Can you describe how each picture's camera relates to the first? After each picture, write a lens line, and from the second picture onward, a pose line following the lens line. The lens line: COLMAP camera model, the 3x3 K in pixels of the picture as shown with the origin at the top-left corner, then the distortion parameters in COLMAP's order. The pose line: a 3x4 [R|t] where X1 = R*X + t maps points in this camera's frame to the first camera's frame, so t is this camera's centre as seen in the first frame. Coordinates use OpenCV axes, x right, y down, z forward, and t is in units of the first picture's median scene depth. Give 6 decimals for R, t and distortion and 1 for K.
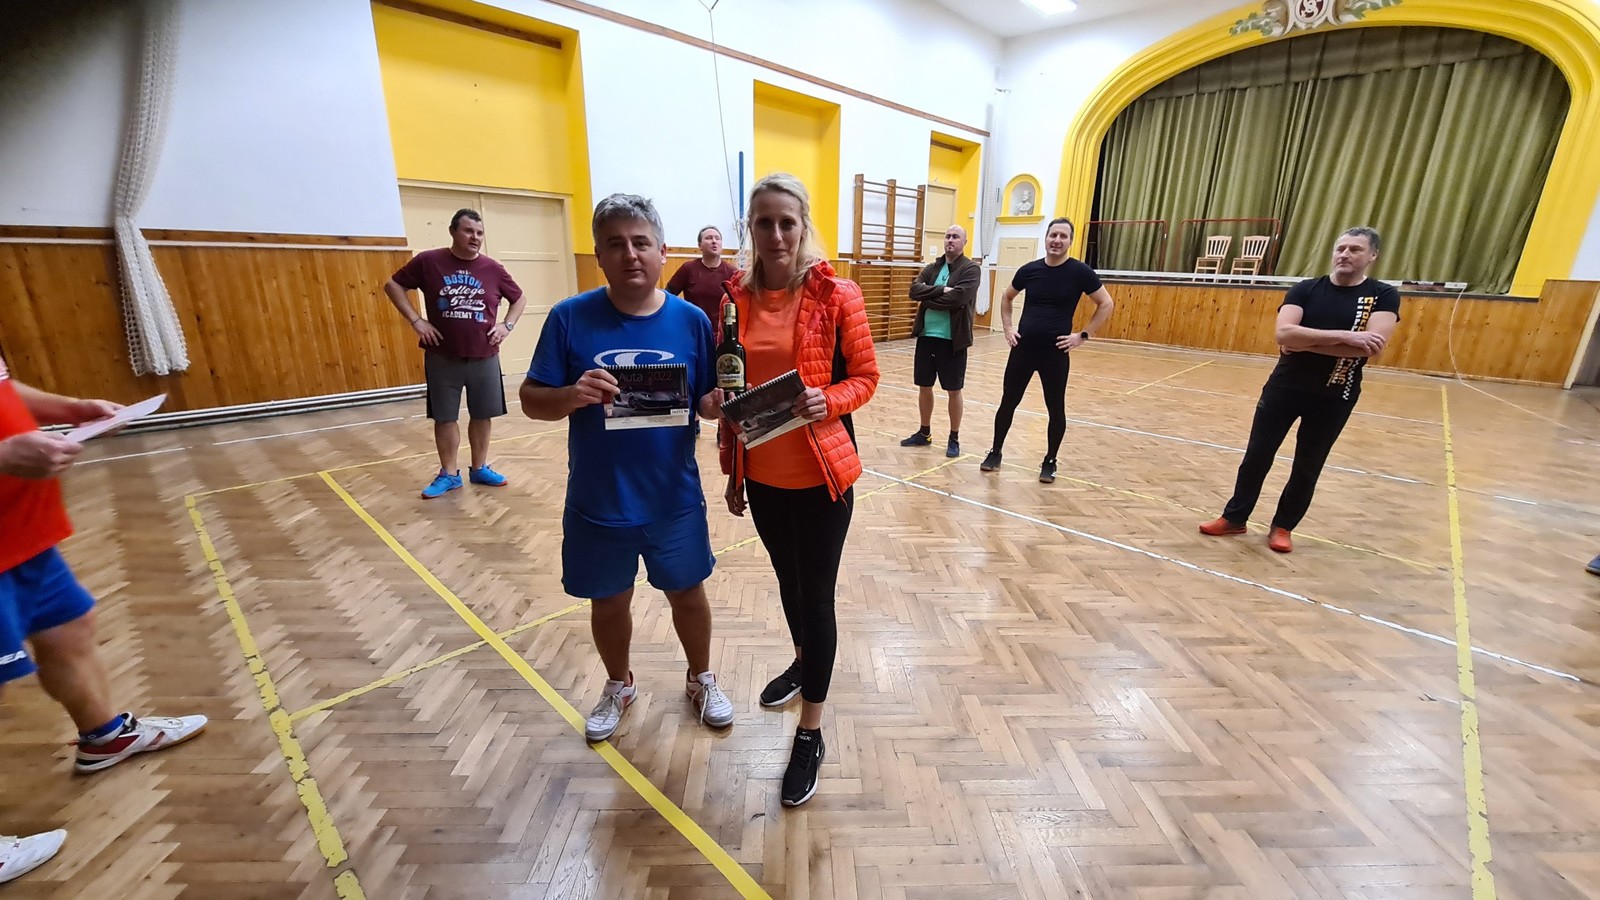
lens RADIAL K [[652.4, 0, 816.9], [0, 652.4, 458.4], [0, 0, 1]] dist [-0.000431, 0.000281]
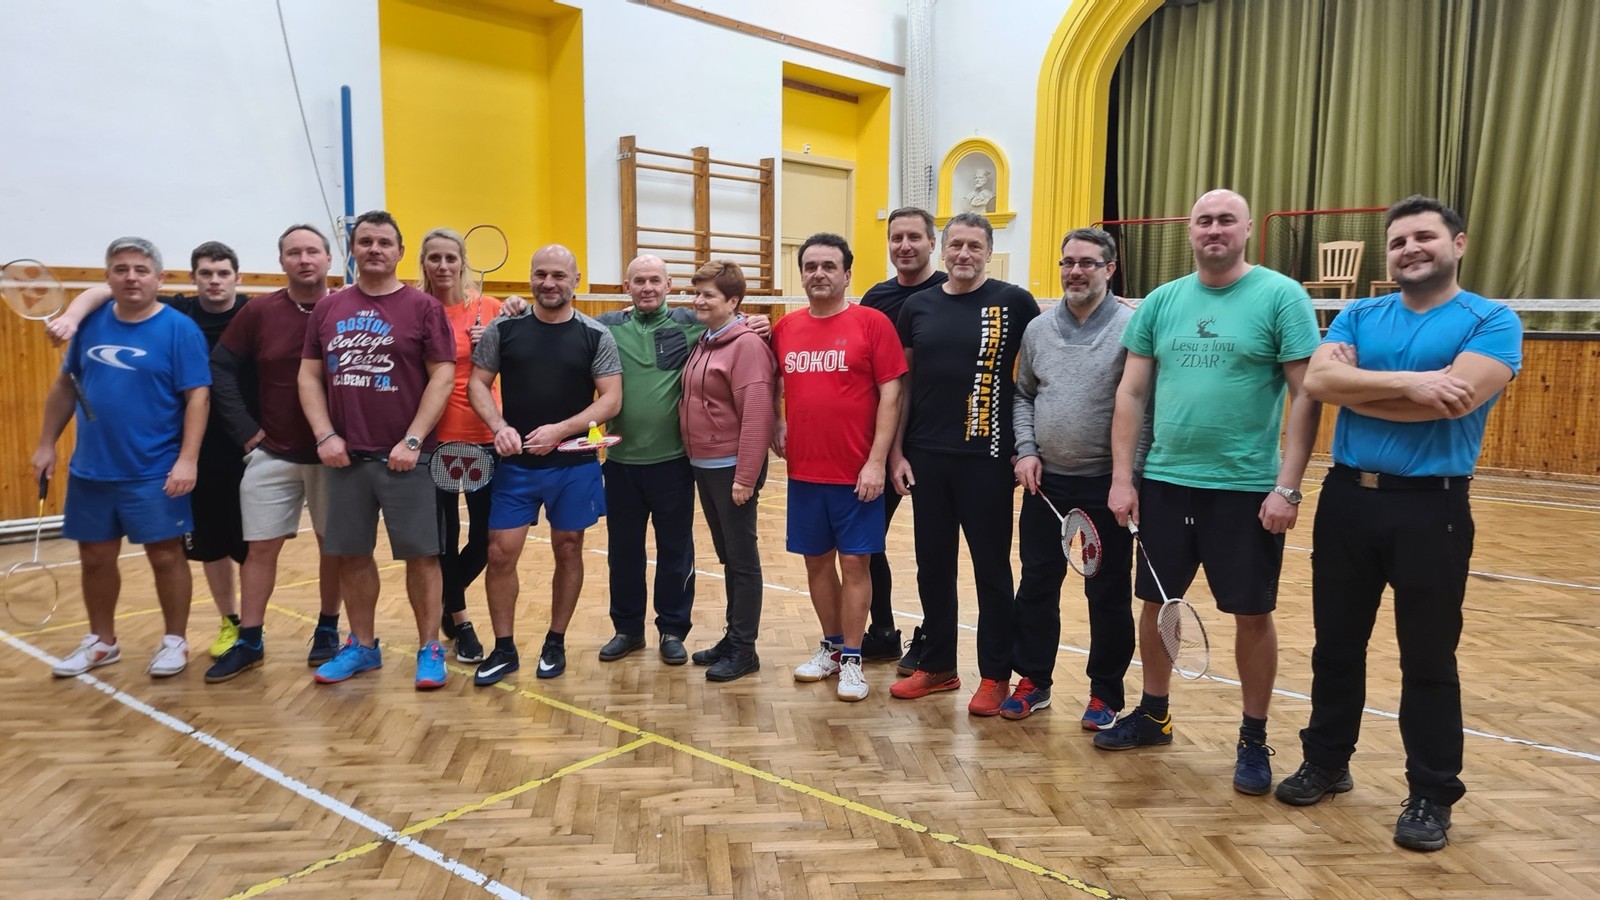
lens RADIAL K [[1184.6, 0, 777.9], [0, 1184.6, 444.1], [0, 0, 1]] dist [0.049506, -0.003279]
pose [[0.998884, -0.021302, 0.042153, 0.149101], [0.028616, 0.983005, -0.181332, -0.025498], [-0.037574, 0.182336, 0.982518, 0.127334]]
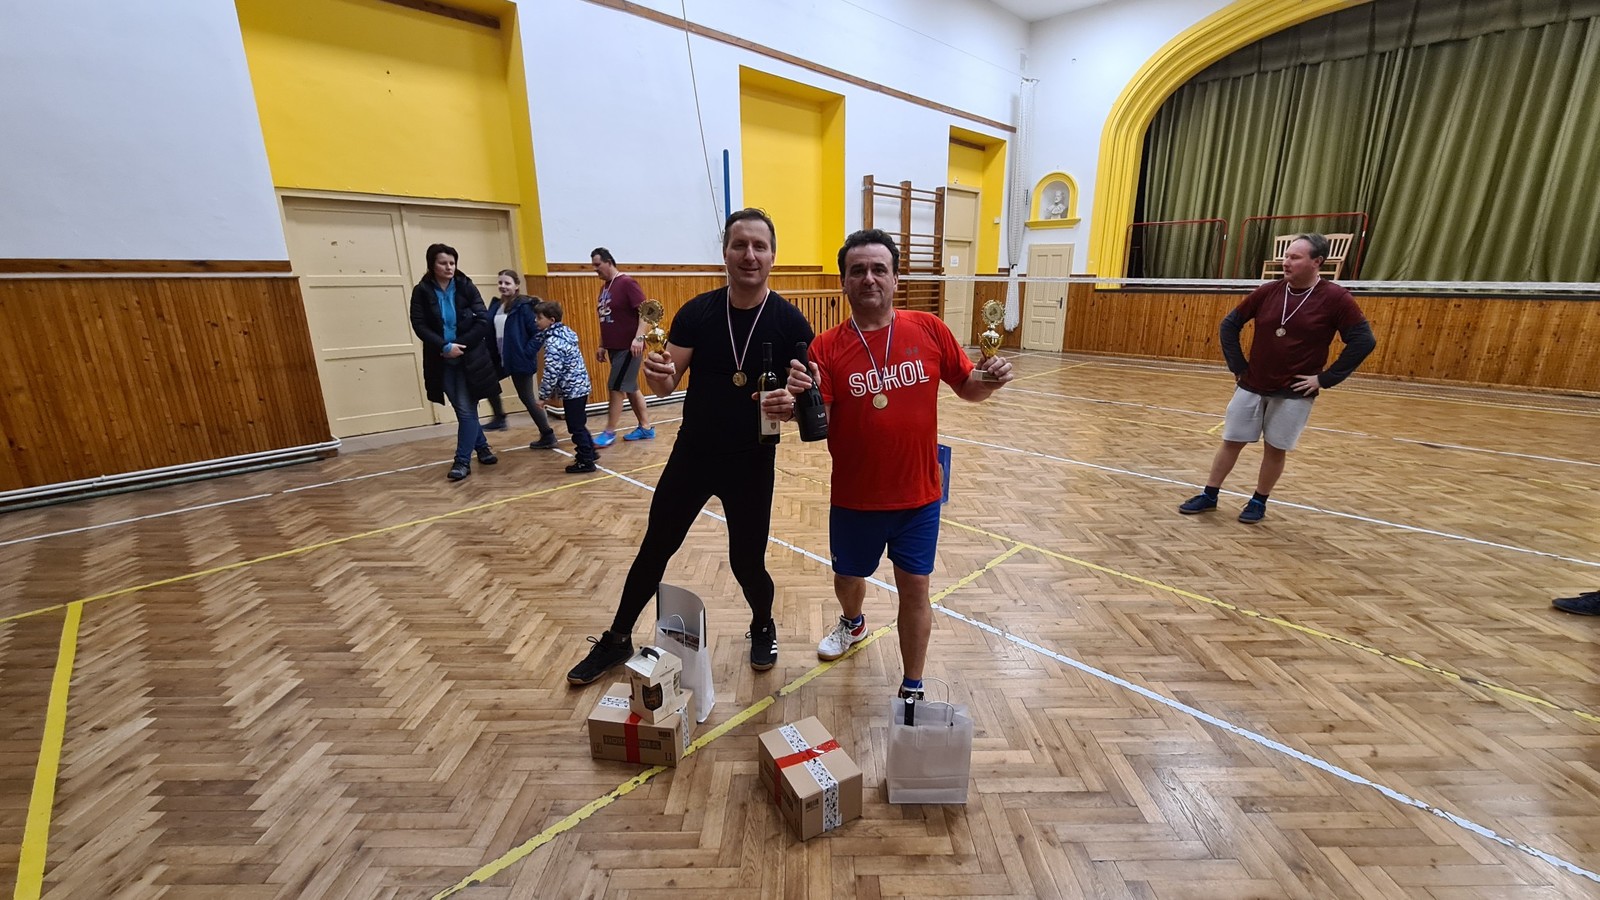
lens RADIAL K [[652.4, 0, 814.5], [0, 652.4, 457.4], [0, 0, 1]] dist [-0.001355, 0.000291]
pose [[0.999275, -0.016627, -0.034248, 0.018541], [0.015836, 0.999605, -0.023215, -0.045802], [0.034620, 0.022656, 0.999144, 0.151196]]
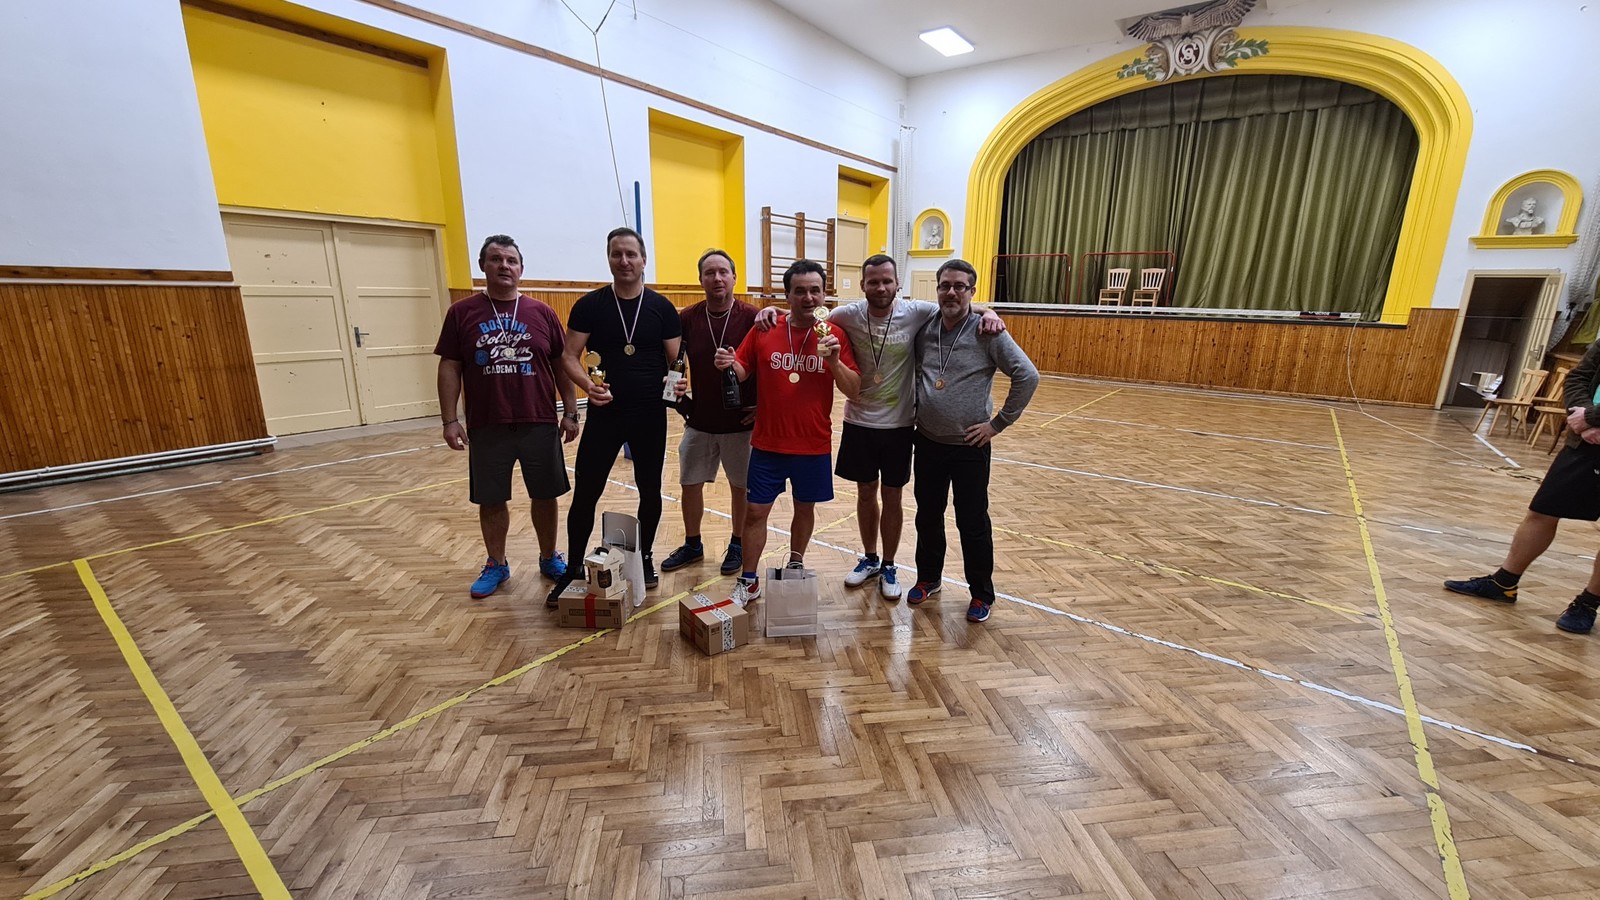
lens RADIAL K [[652.4, 0, 814.5], [0, 652.4, 457.4], [0, 0, 1]] dist [-0.001355, 0.000291]
pose [[0.994077, -0.032139, 0.103815, 0.025644], [0.037219, 0.998183, -0.047378, -0.014806], [-0.102104, 0.050962, 0.993468, 0.048194]]
